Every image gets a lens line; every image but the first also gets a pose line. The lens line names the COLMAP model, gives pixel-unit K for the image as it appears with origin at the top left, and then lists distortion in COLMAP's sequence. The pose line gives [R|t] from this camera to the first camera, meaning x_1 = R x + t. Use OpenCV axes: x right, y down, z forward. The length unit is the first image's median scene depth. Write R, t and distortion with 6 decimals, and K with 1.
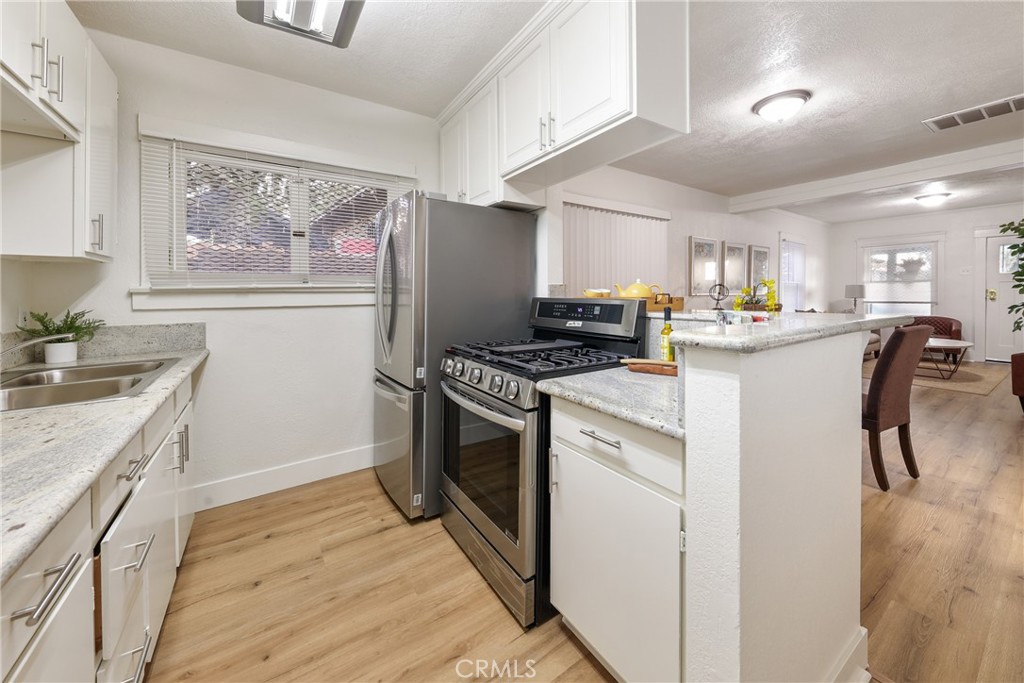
lens RADIAL K [[366.1, 0, 500.5], [0, 366.1, 297.0], [0, 0, 1]] dist [0.002857, 0.000073]
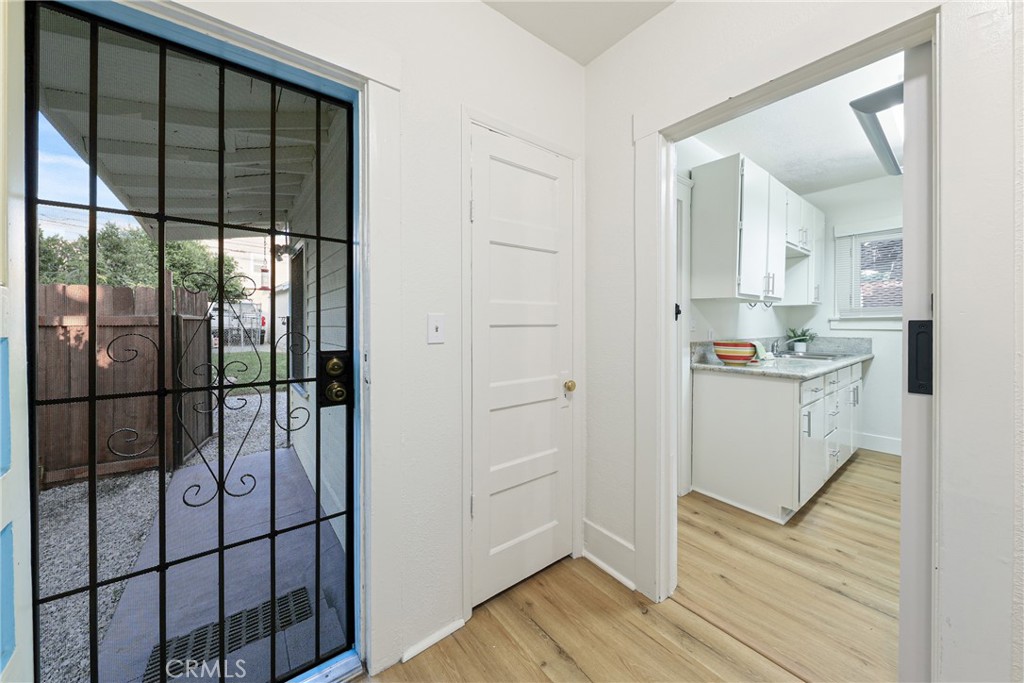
lens RADIAL K [[366.1, 0, 504.5], [0, 366.1, 316.3], [0, 0, 1]] dist [0.002857, 0.000073]
pose [[0.069983, -0.011911, -0.997477, 0.806405], [-0.016768, 0.999773, -0.013114, 0.022507], [0.997407, 0.017643, 0.069767, -0.850291]]
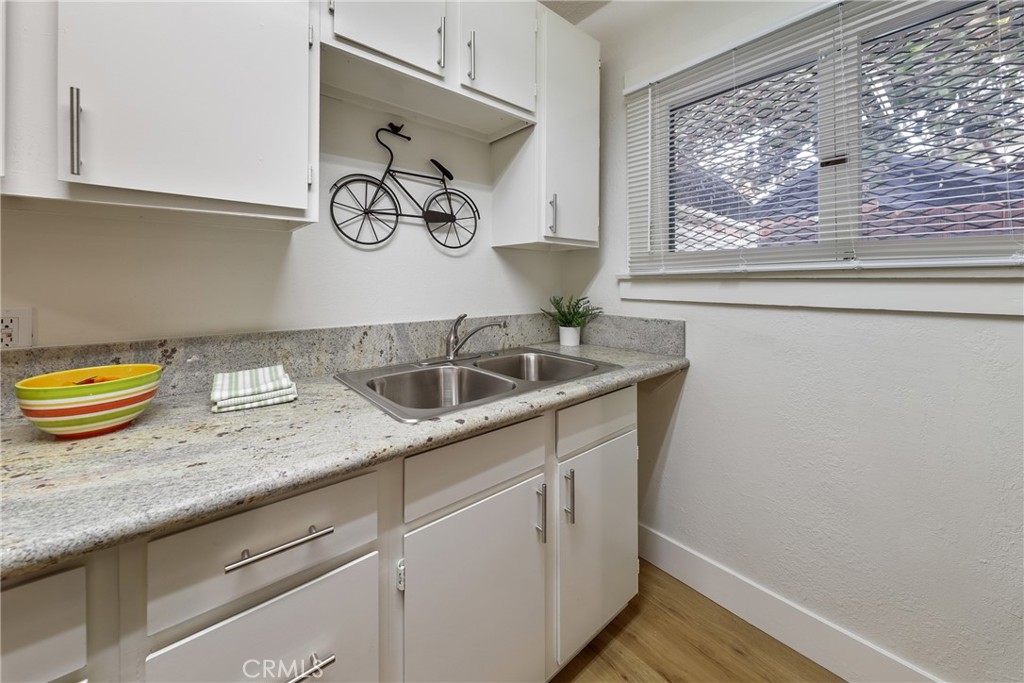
lens RADIAL K [[366.1, 0, 499.0], [0, 366.1, 283.8], [0, 0, 1]] dist [0.002857, 0.000073]
pose [[0.096382, 0.010729, -0.995287, -0.143846], [-0.021902, 0.999723, 0.008656, -0.002887], [0.995103, 0.020964, 0.096590, 0.640654]]
